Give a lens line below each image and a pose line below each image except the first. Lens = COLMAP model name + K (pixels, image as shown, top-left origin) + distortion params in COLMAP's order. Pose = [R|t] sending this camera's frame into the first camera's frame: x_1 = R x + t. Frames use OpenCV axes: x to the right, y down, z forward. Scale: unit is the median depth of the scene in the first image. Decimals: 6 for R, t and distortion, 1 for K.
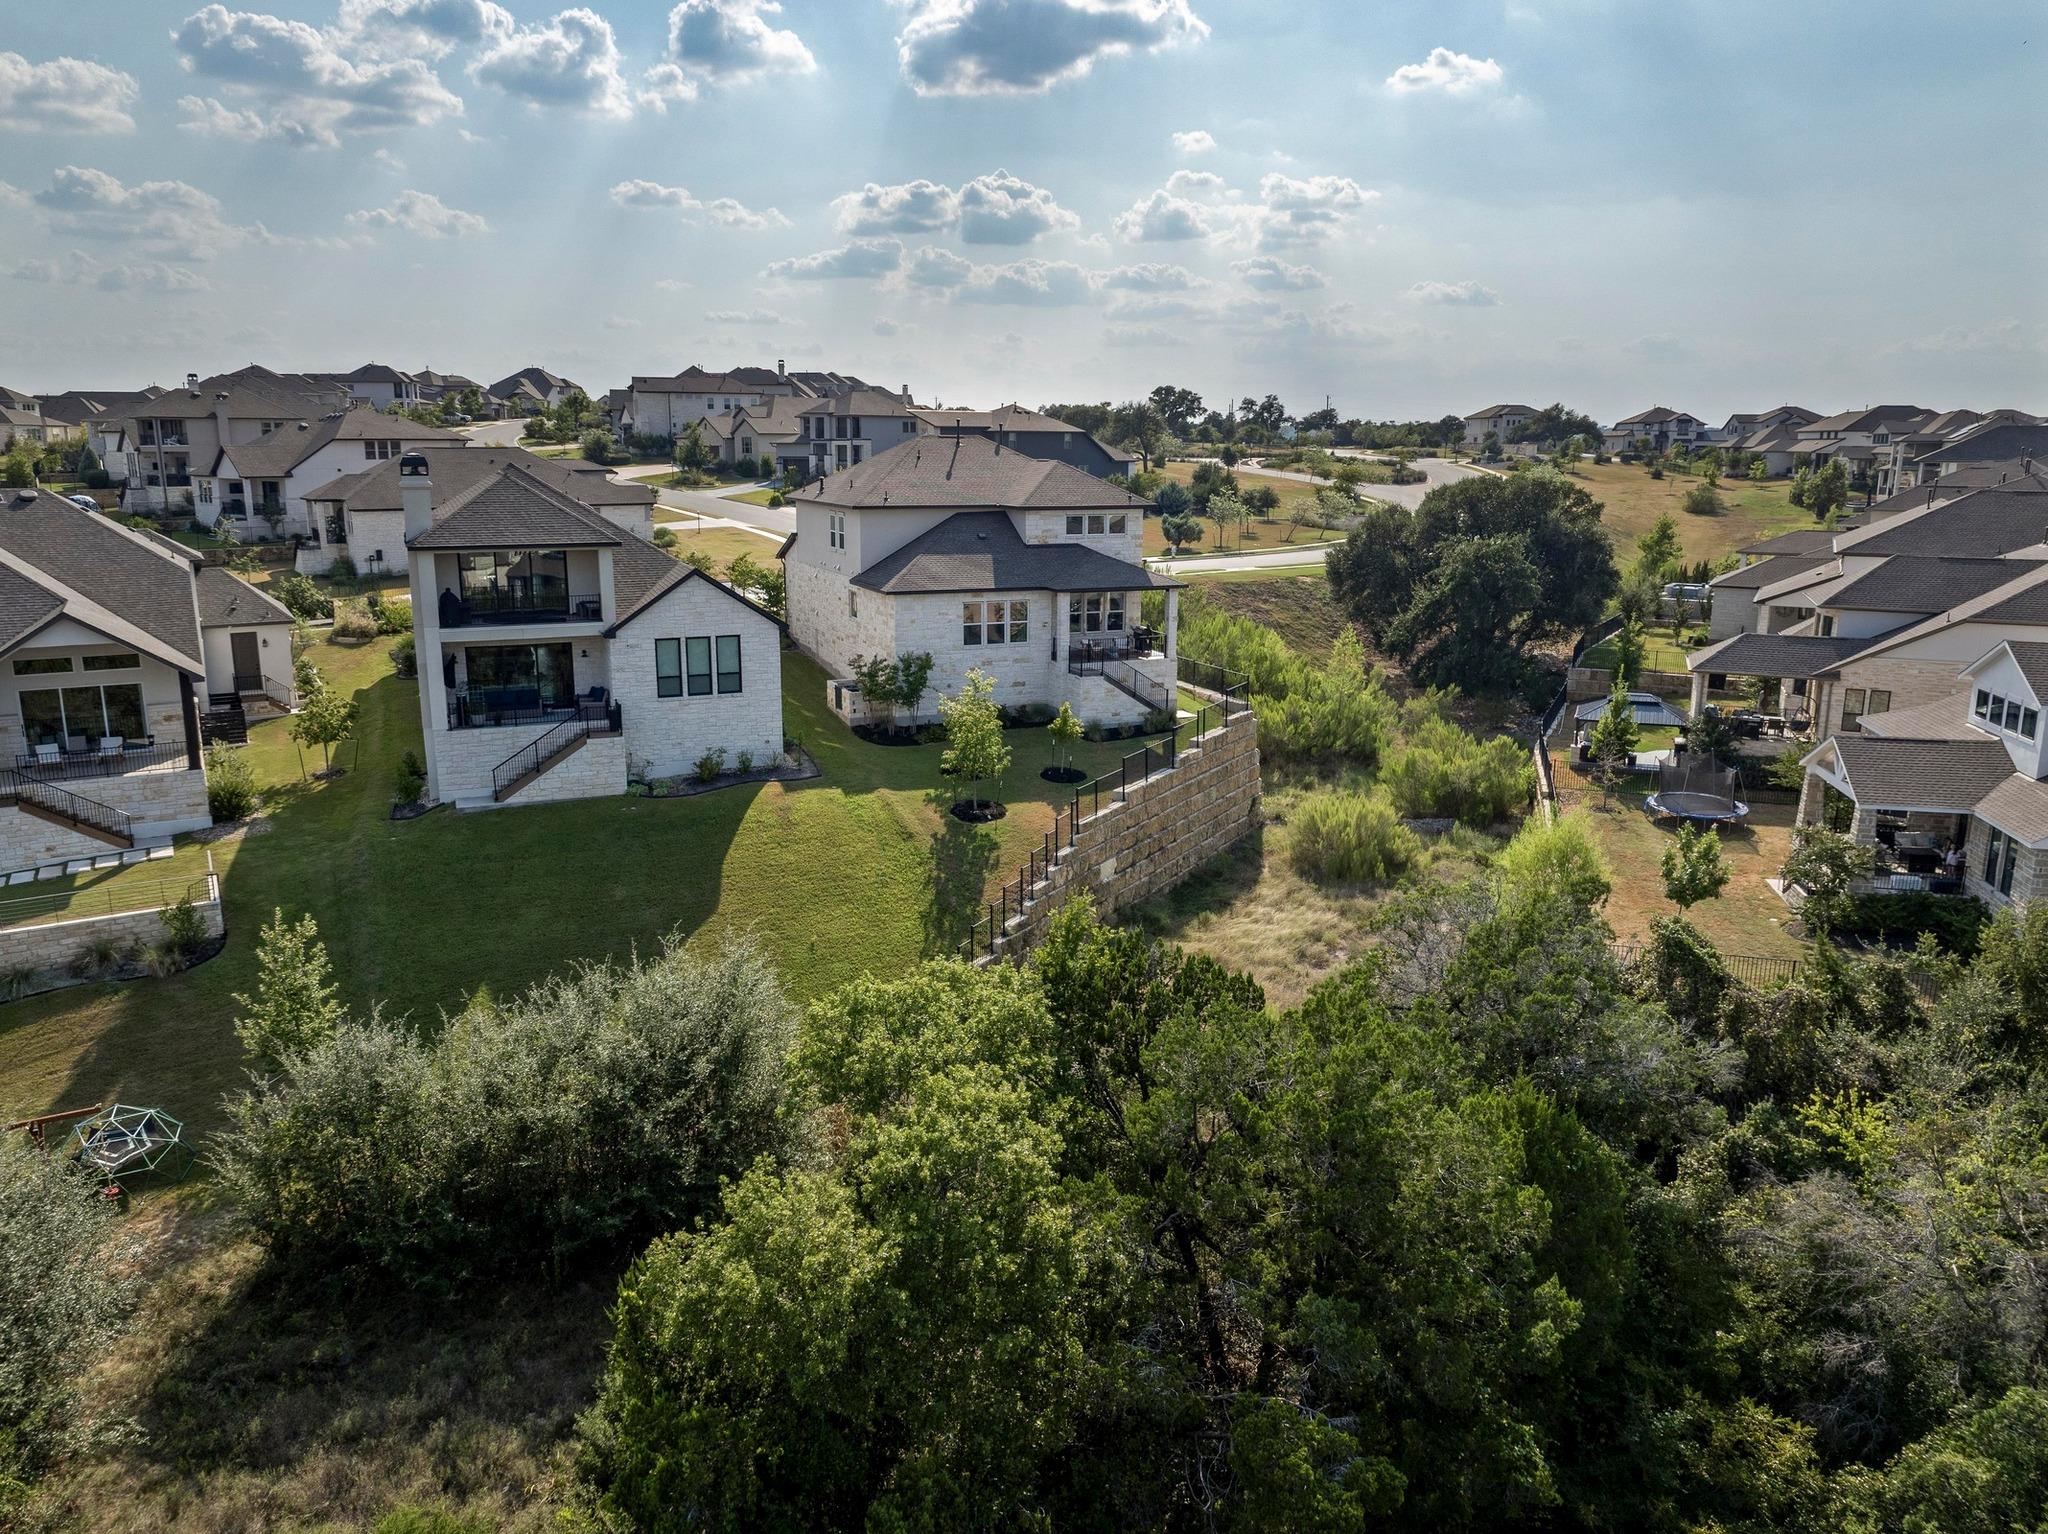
lens RADIAL K [[1407.4, 0, 1033.5], [0, 1407.4, 760.8], [0, 0, 1]] dist [-0.062157, 0.046302]
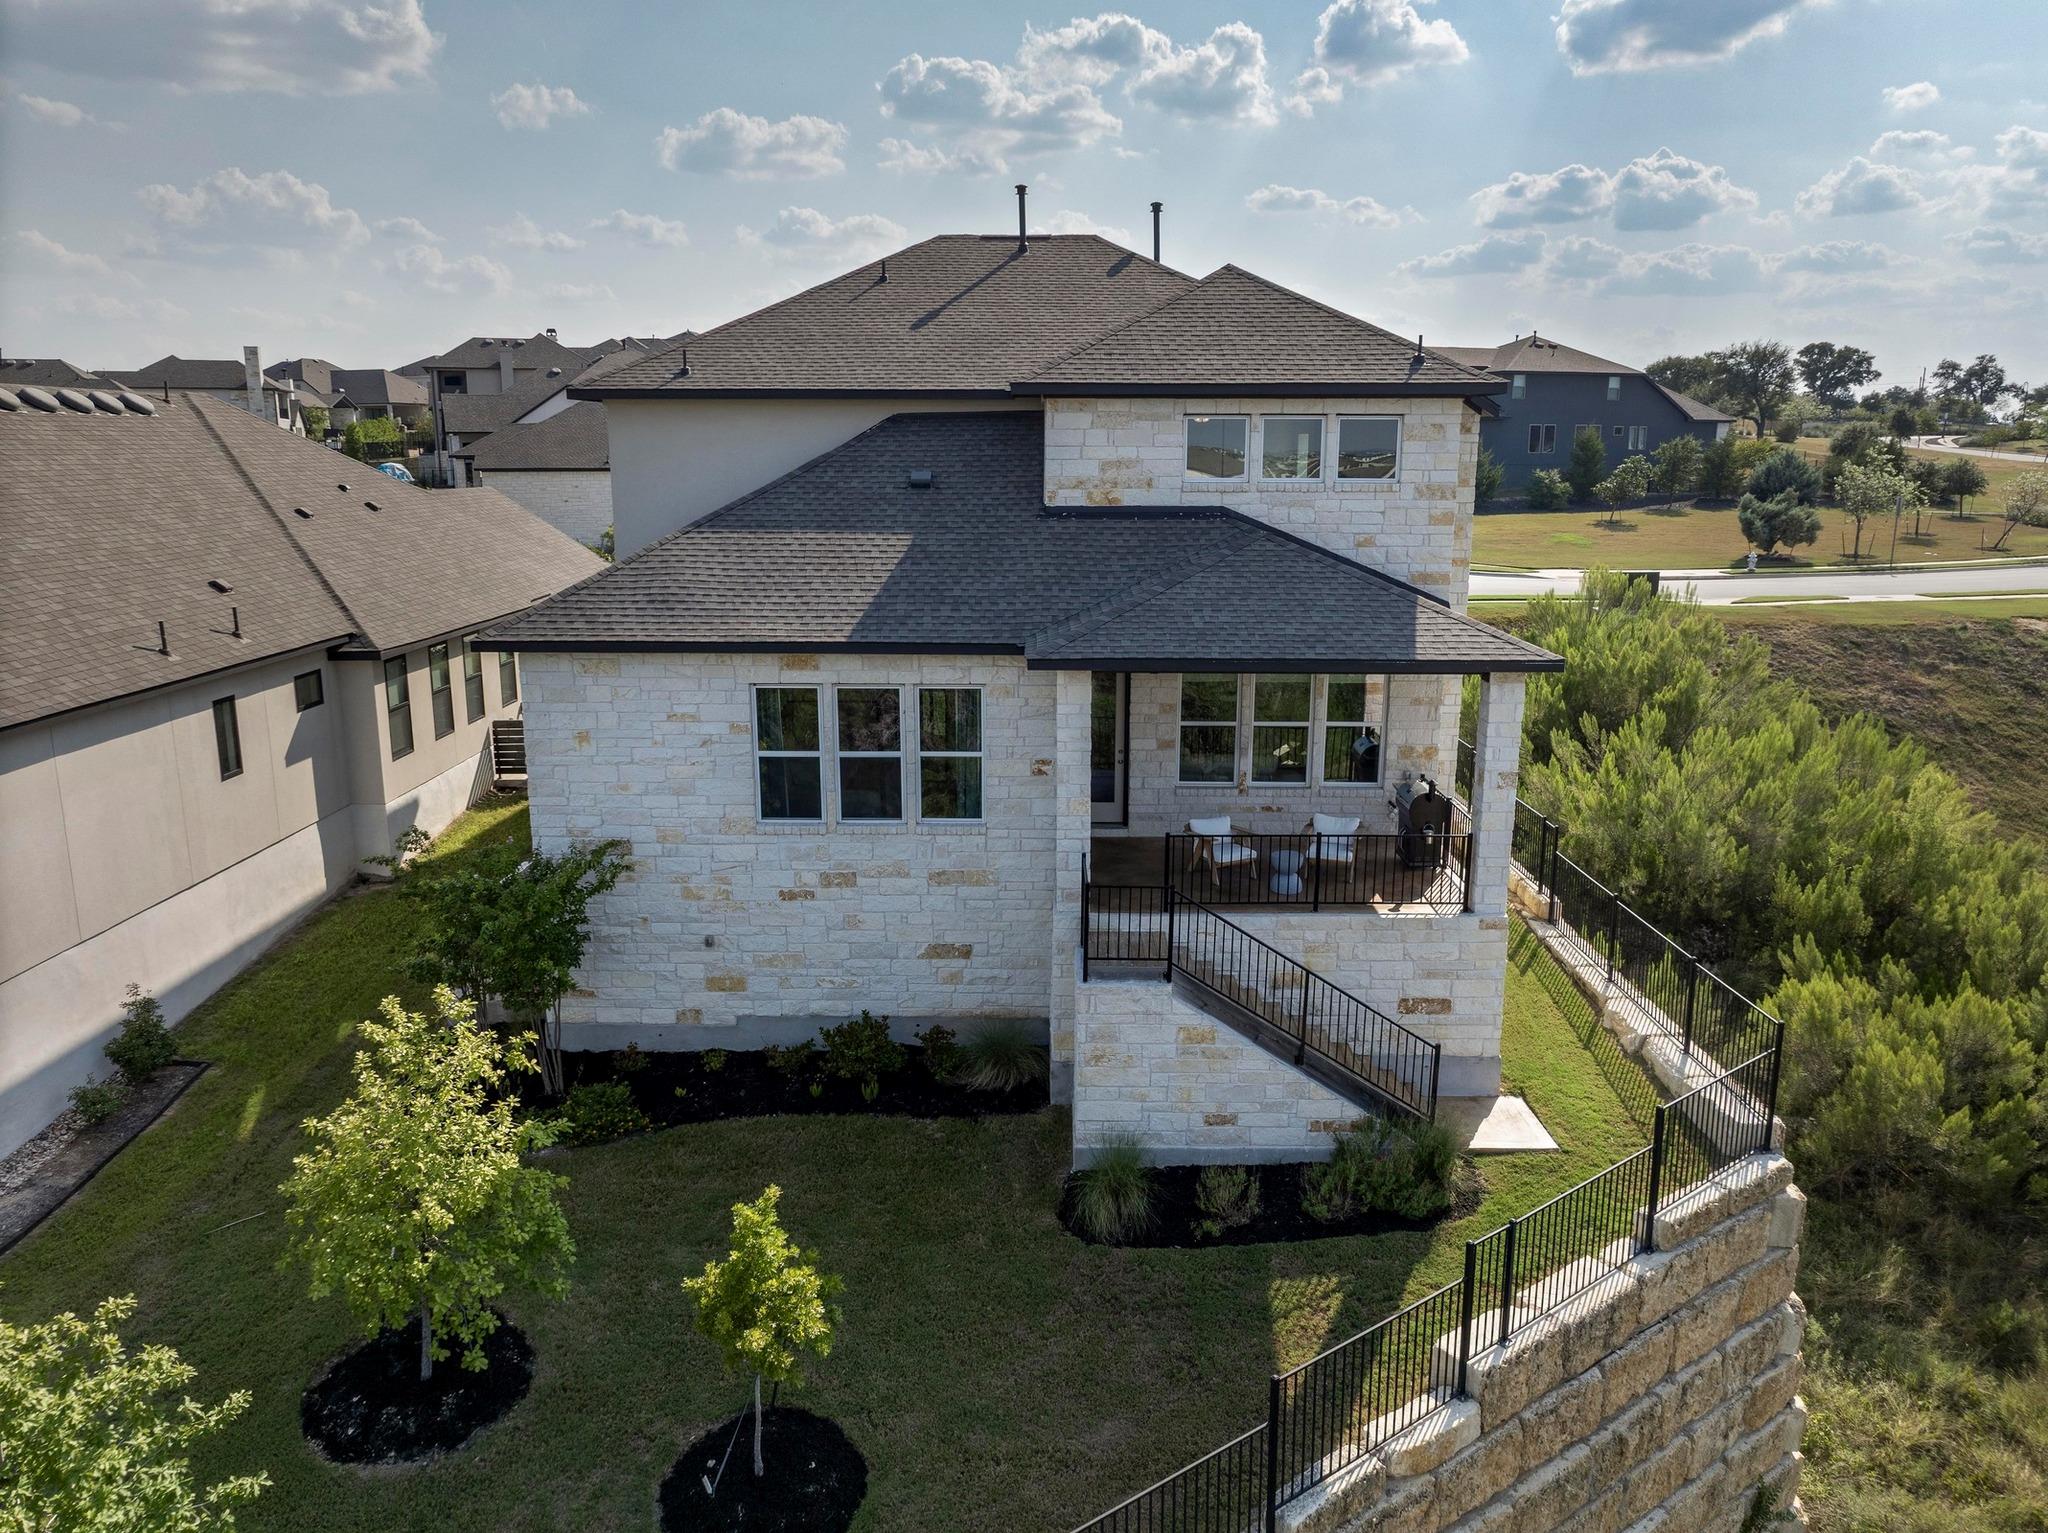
lens RADIAL K [[1407.4, 0, 1033.5], [0, 1407.4, 760.3], [0, 0, 1]] dist [-0.062157, 0.046302]
pose [[0.910725, 0.084436, -0.404291, 0.066692], [-0.085140, 0.996236, 0.016274, -0.053465], [0.404143, 0.019600, 0.914486, 0.374534]]
